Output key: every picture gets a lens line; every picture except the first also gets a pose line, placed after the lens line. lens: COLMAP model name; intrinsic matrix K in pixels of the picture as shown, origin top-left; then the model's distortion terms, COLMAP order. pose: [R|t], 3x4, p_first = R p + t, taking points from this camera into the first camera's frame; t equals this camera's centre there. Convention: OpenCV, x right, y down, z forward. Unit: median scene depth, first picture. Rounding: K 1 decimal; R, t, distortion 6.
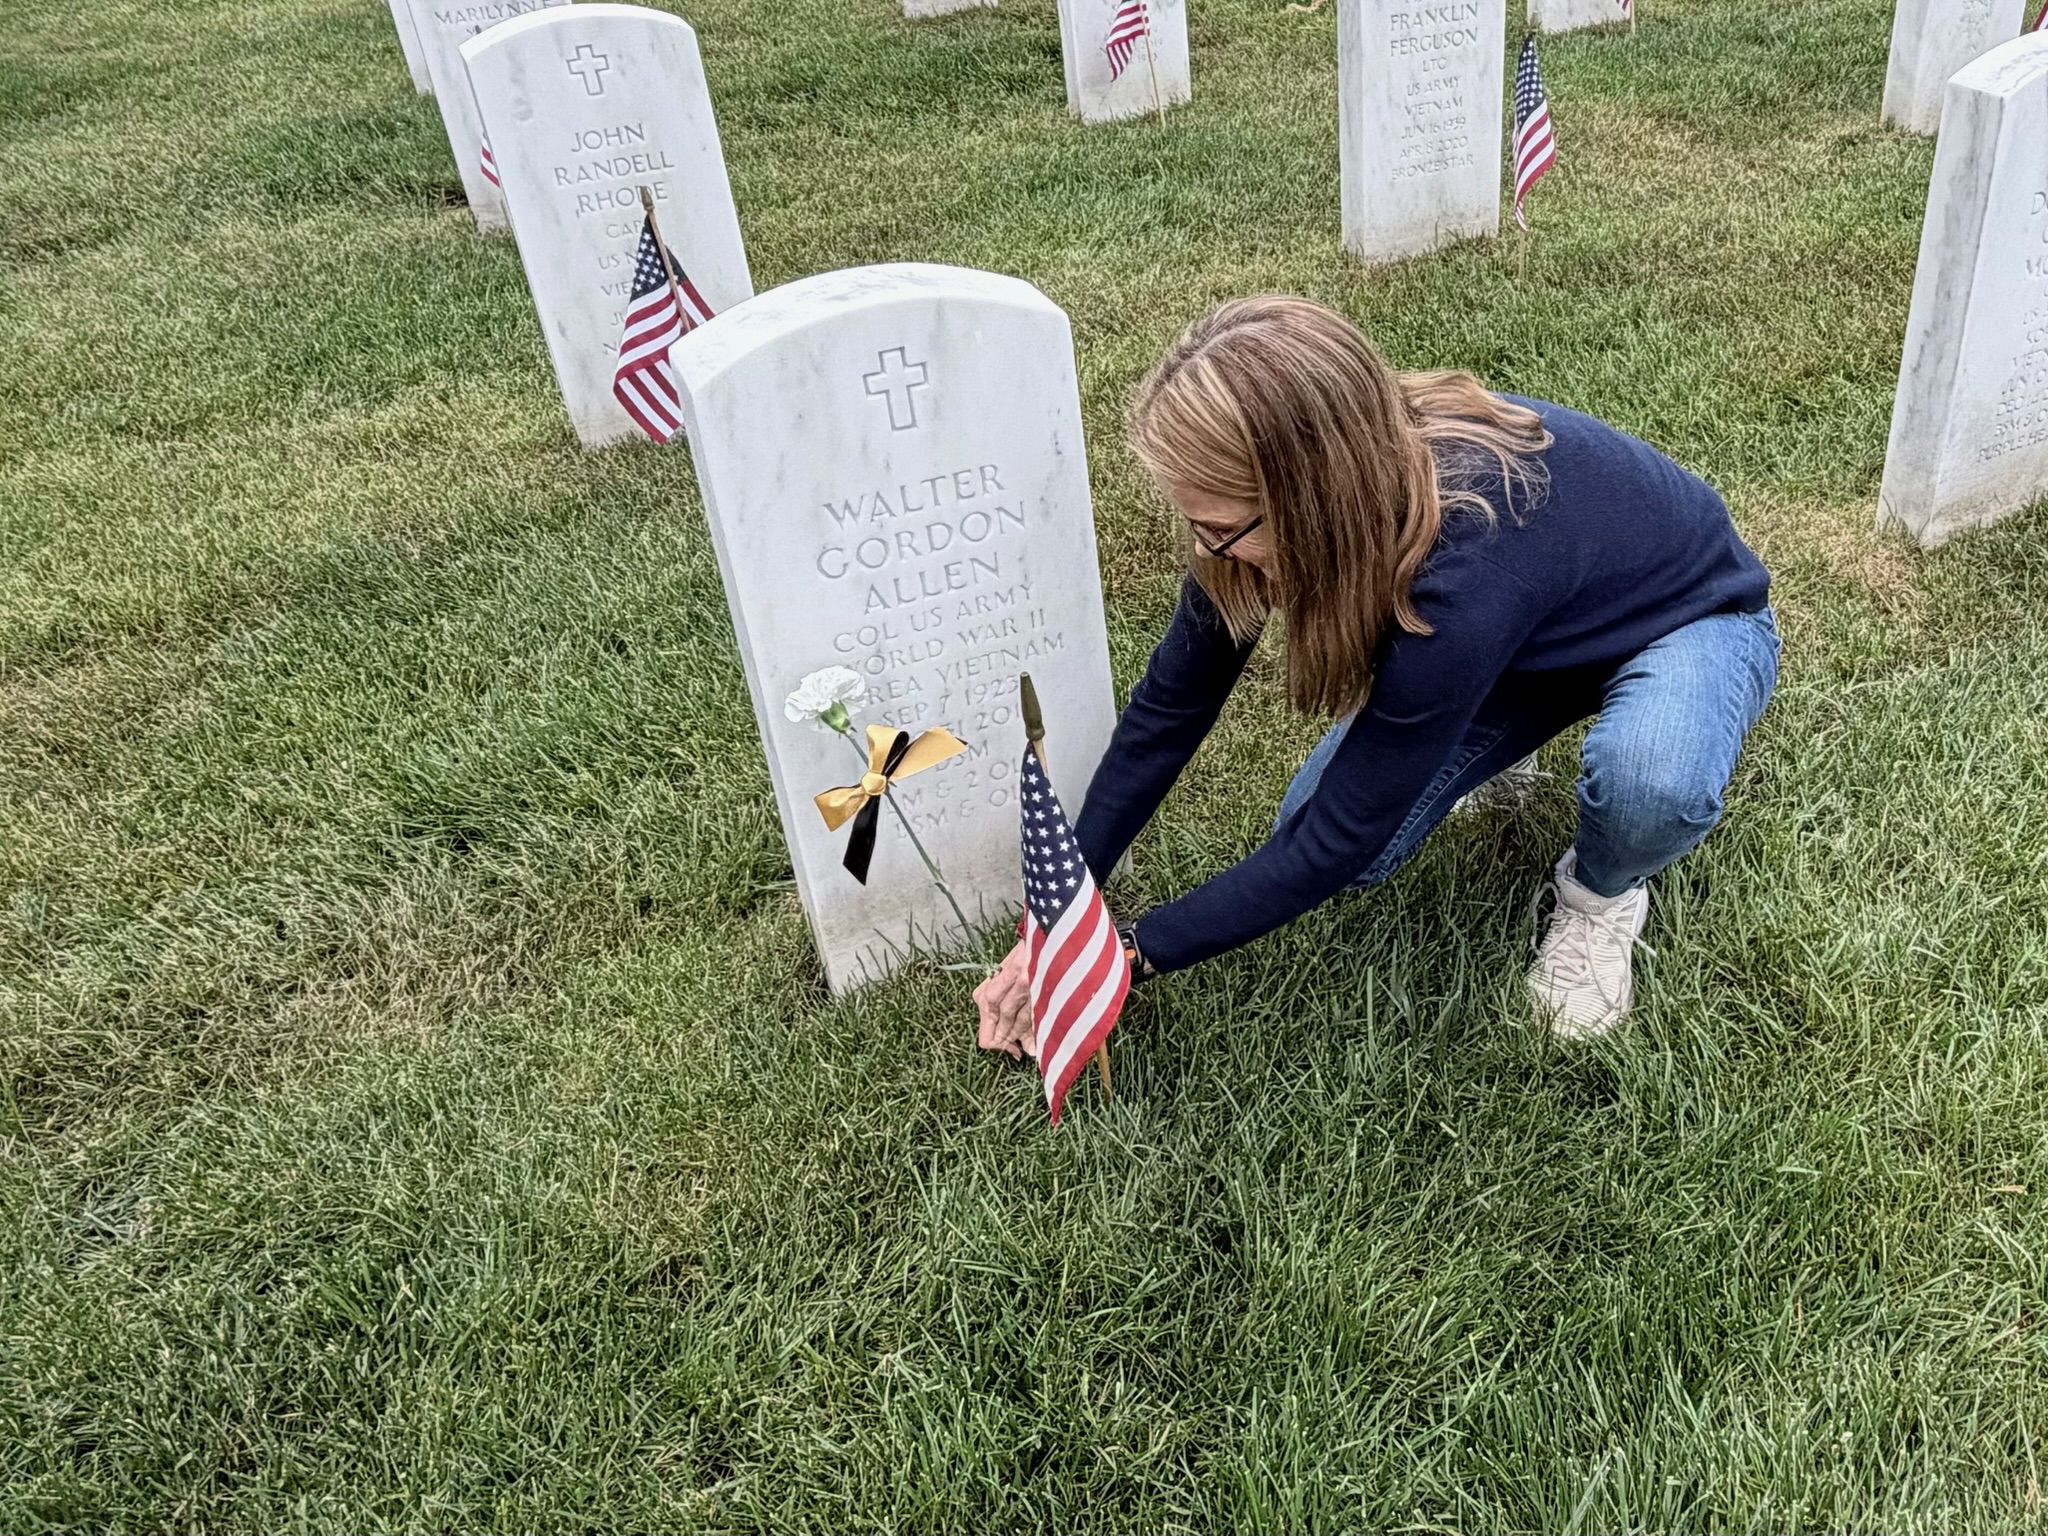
lens RADIAL K [[1663.3, 0, 1345.9], [0, 1663.3, 611.0], [0, 0, 1]] dist [0.002778, -0.003311]
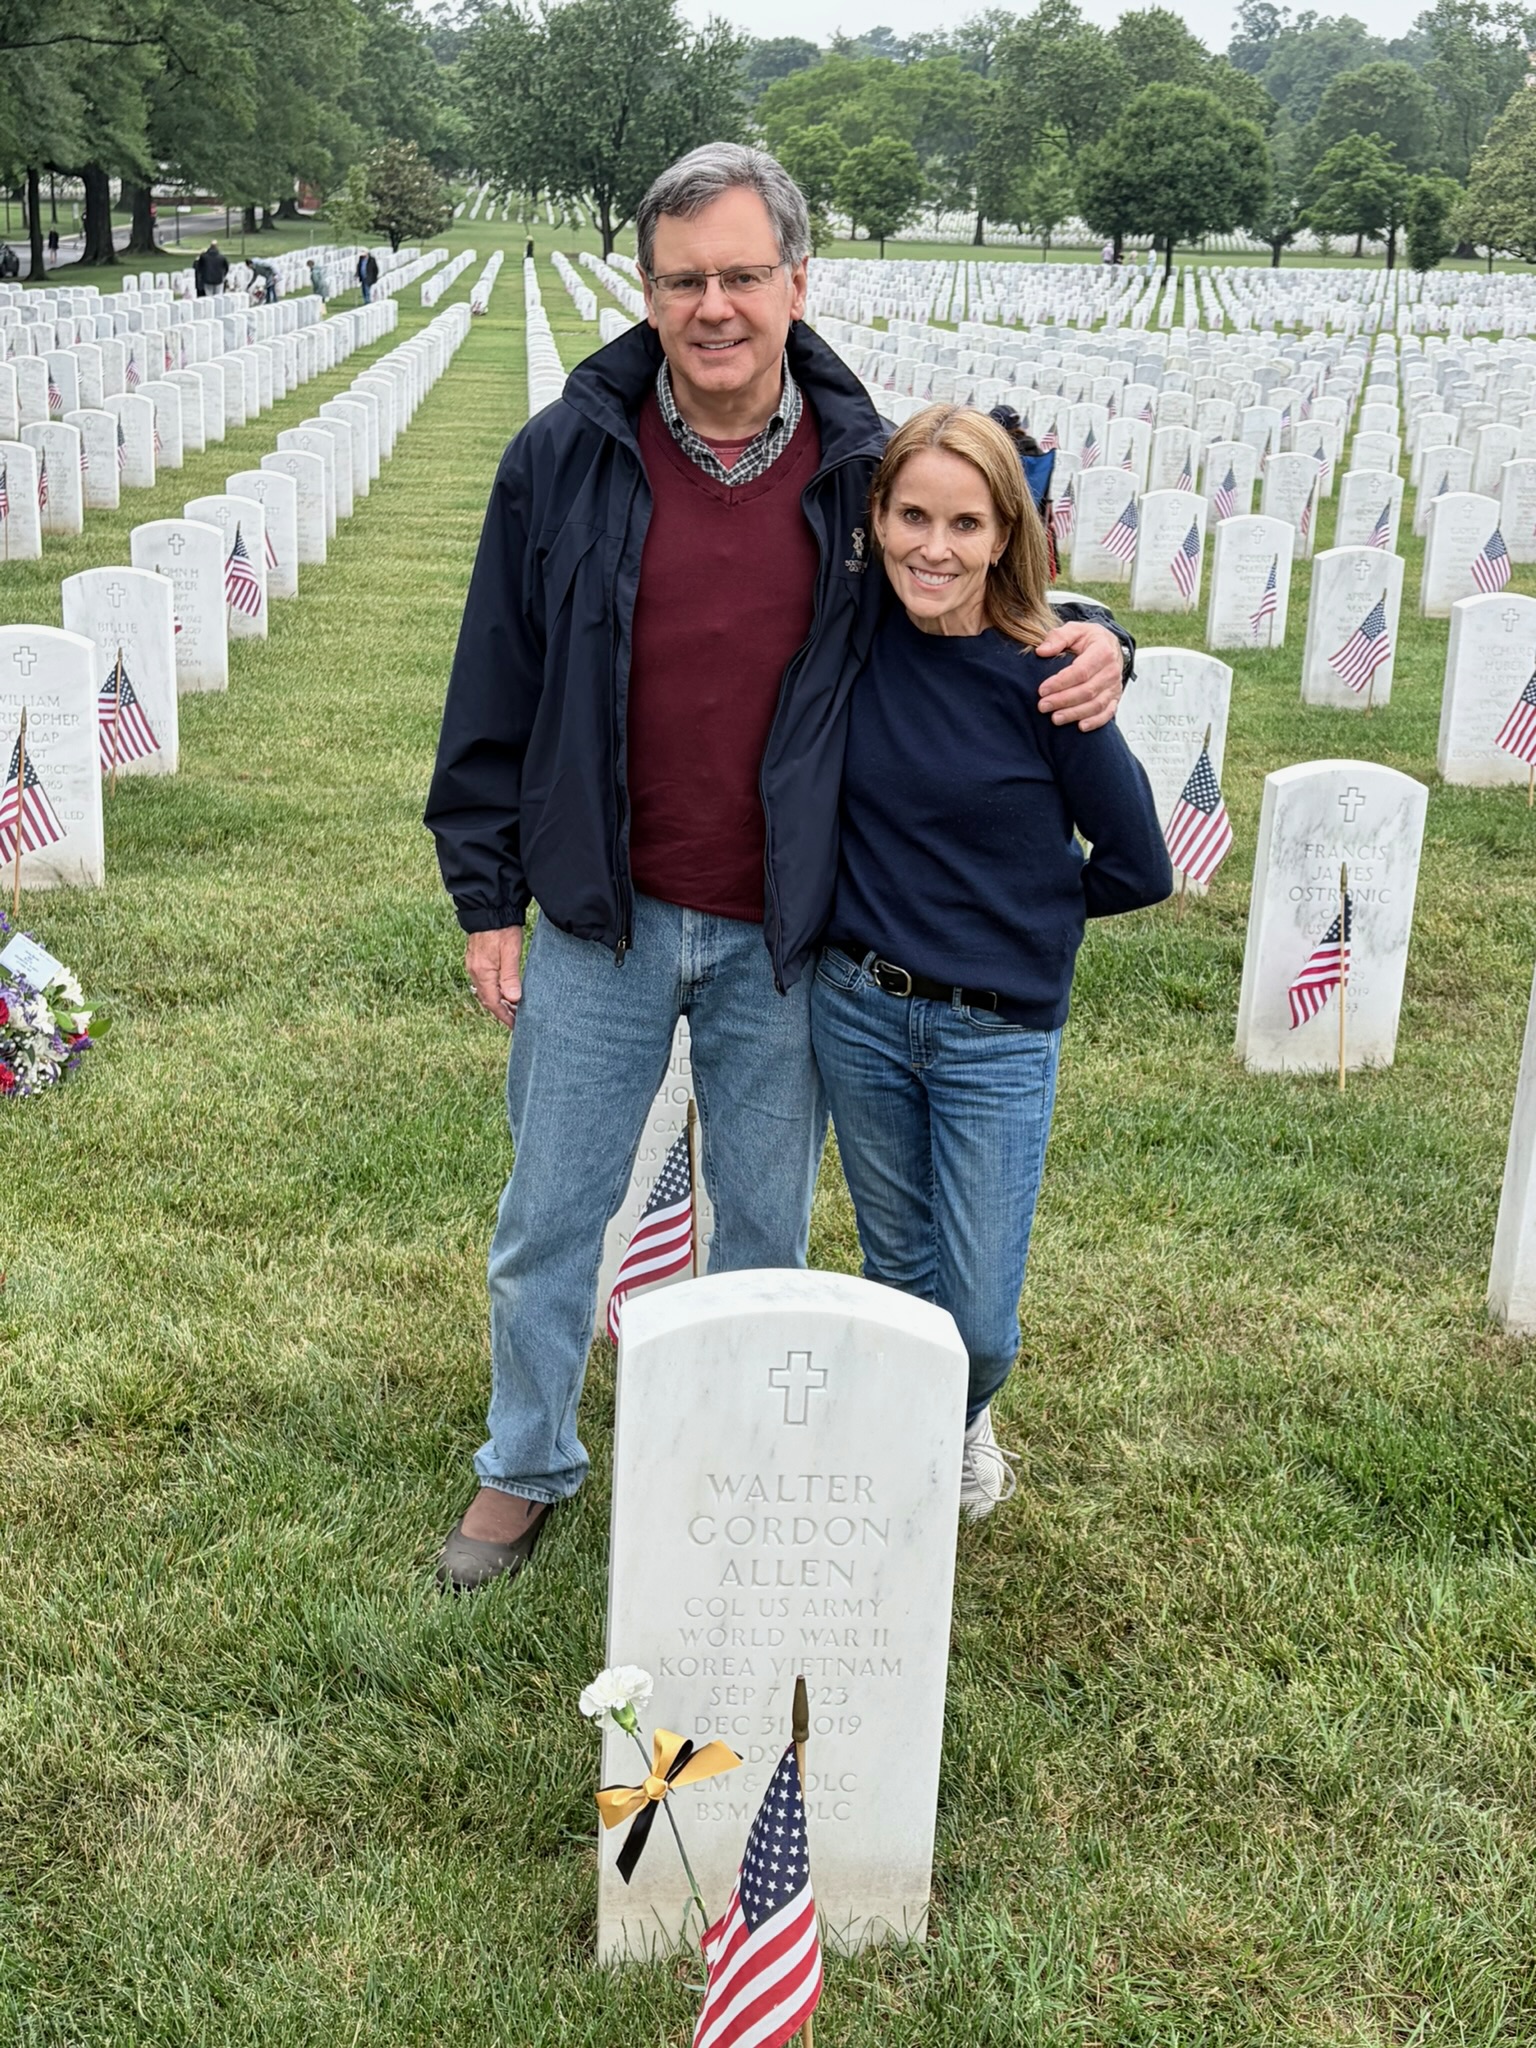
lens RADIAL K [[2477.3, 0, 768.0], [0, 2477.3, 1024.0], [0, 0, 1]] dist [0.243124, -0.966048]
pose [[0.903363, 0.184598, -0.387117, 0.243570], [-0.276414, 0.940750, -0.196431, -0.025490], [0.327919, 0.284453, 0.900864, -0.440775]]
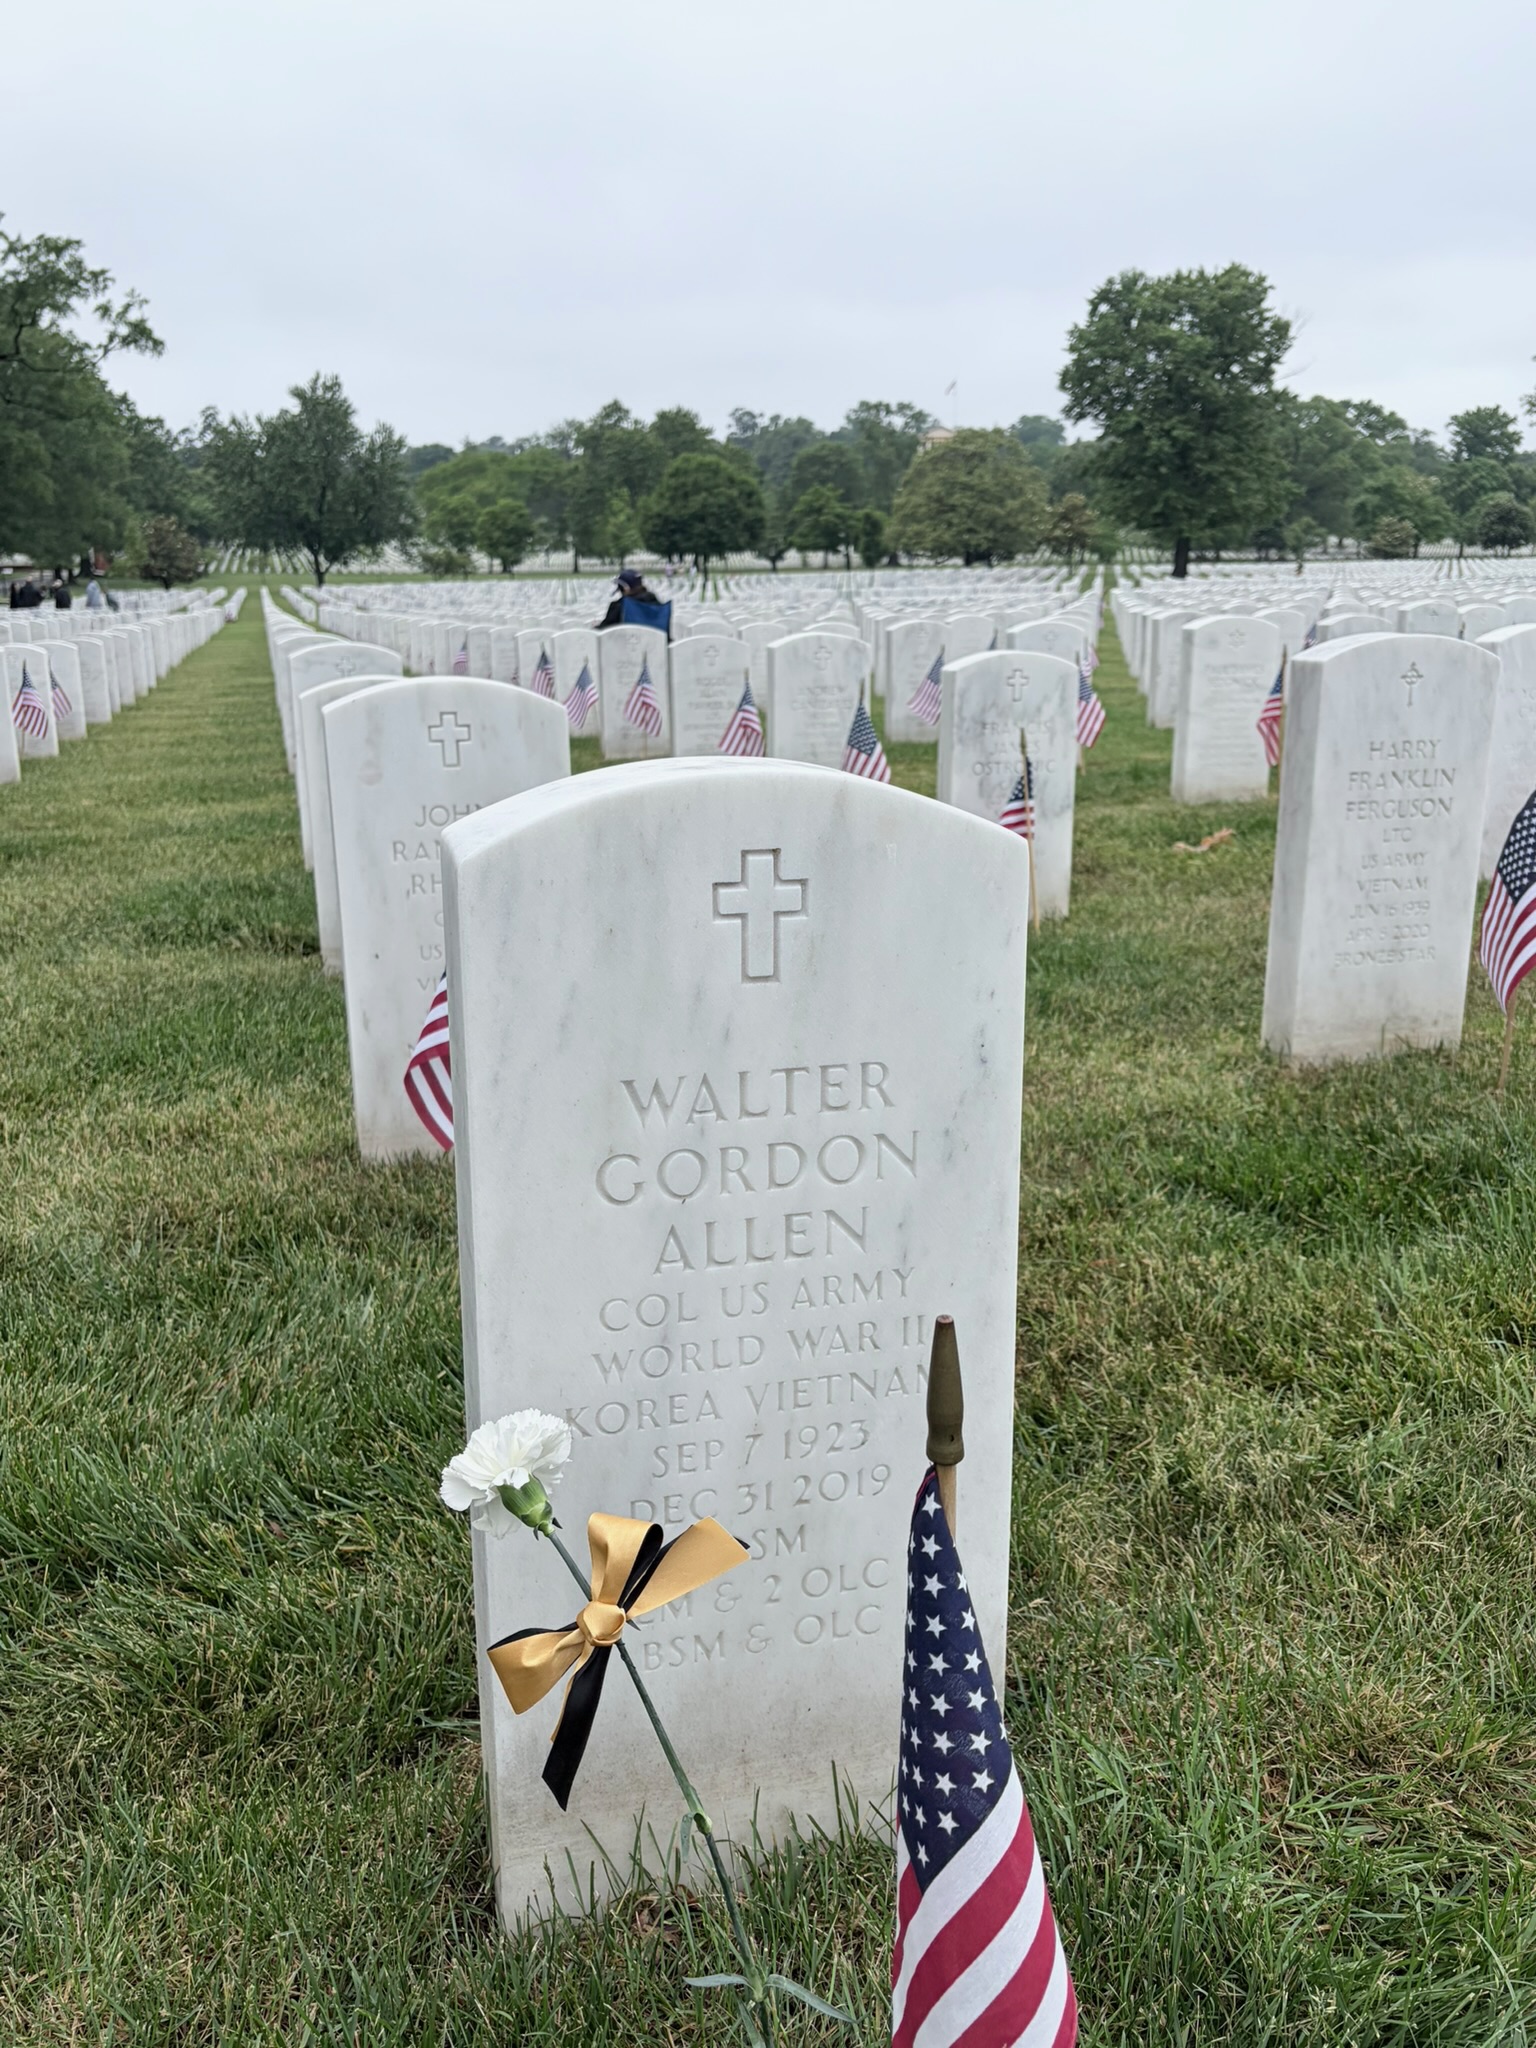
lens RADIAL K [[1659.7, 0, 757.5], [0, 1659.7, 1028.0], [0, 0, 1]] dist [0.089181, -0.236070]
pose [[0.968430, 0.075775, -0.237490, -0.092143], [-0.142008, 0.950684, -0.275743, 0.069846], [0.204884, 0.300763, 0.931431, 0.333468]]
